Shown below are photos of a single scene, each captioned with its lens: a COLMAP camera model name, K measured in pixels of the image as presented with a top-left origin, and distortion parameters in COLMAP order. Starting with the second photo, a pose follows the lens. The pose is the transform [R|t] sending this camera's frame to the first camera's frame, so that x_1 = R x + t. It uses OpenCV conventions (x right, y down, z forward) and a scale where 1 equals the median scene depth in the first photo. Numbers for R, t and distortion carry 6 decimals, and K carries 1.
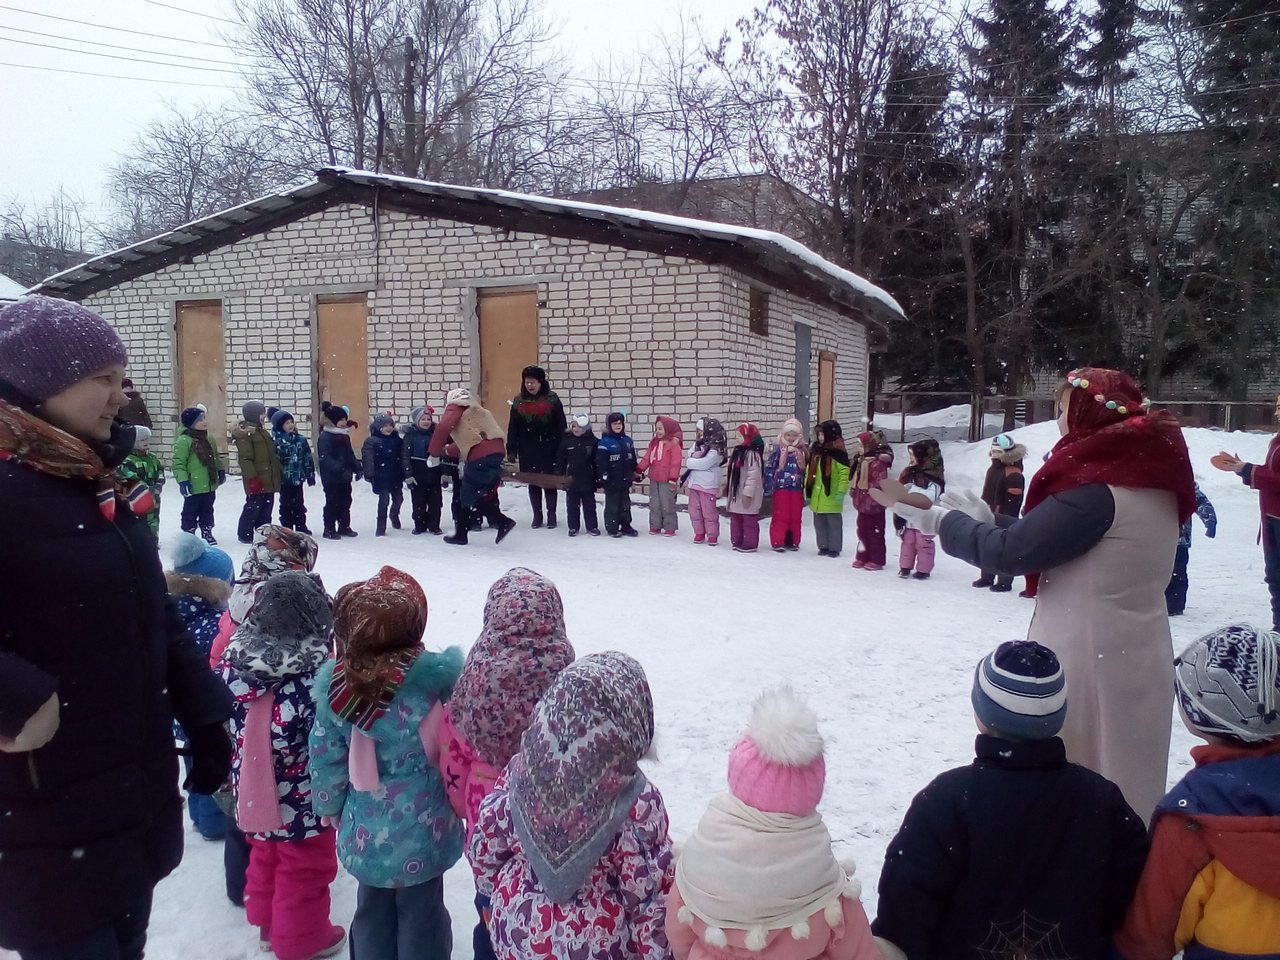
lens RADIAL K [[1077.1, 0, 640.0], [0, 1077.1, 480.0], [0, 0, 1]] dist [0.037291, -0.245987]
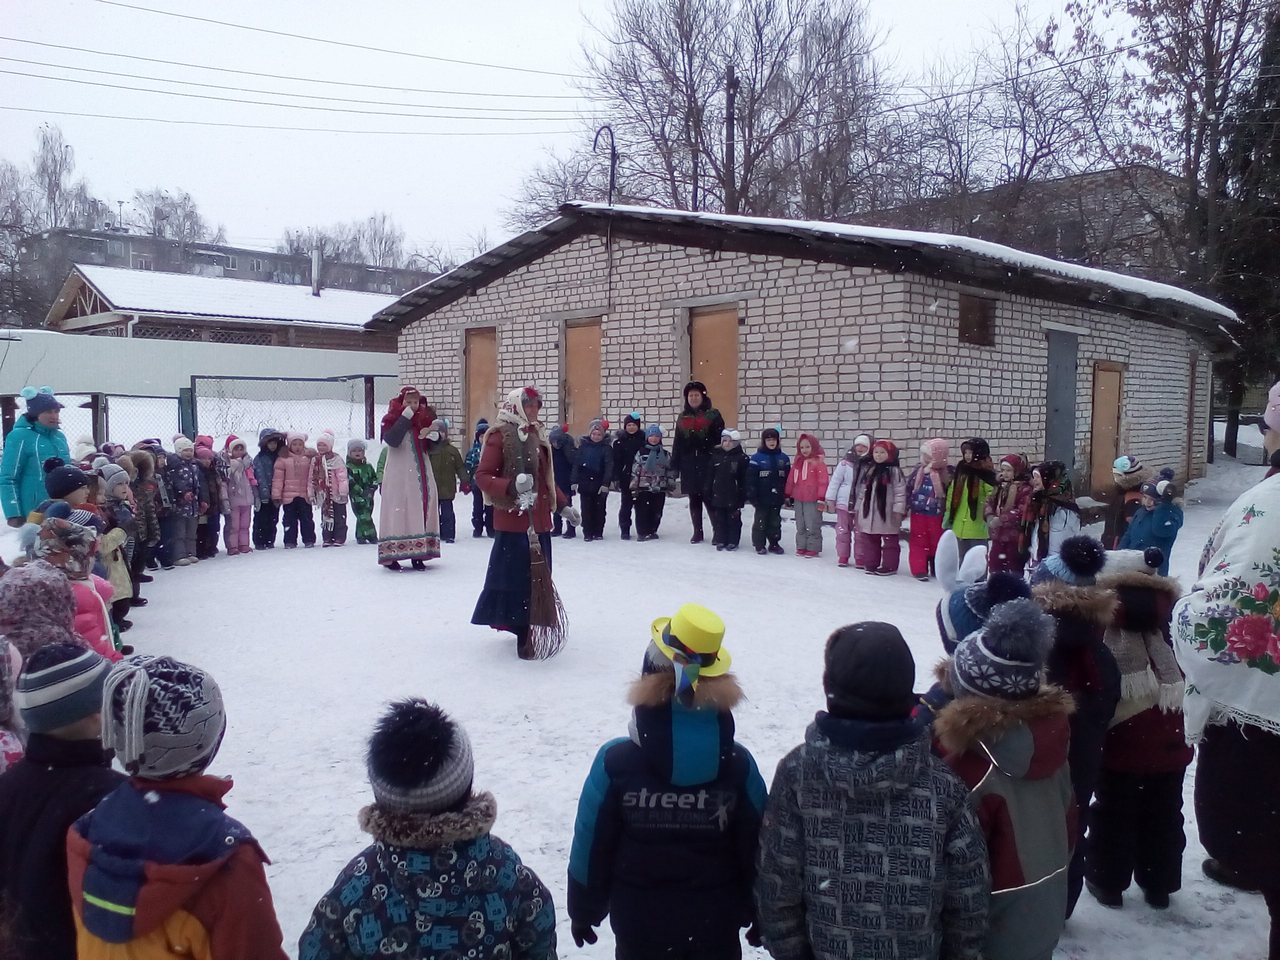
lens RADIAL K [[1065.1, 0, 640.0], [0, 1065.1, 480.0], [0, 0, 1]] dist [0.009711, -0.080343]
pose [[0.915785, 0.022805, -0.401021, 0.221596], [-0.028021, 0.999582, -0.007147, -0.004023], [0.400690, 0.017782, 0.916041, 0.046448]]
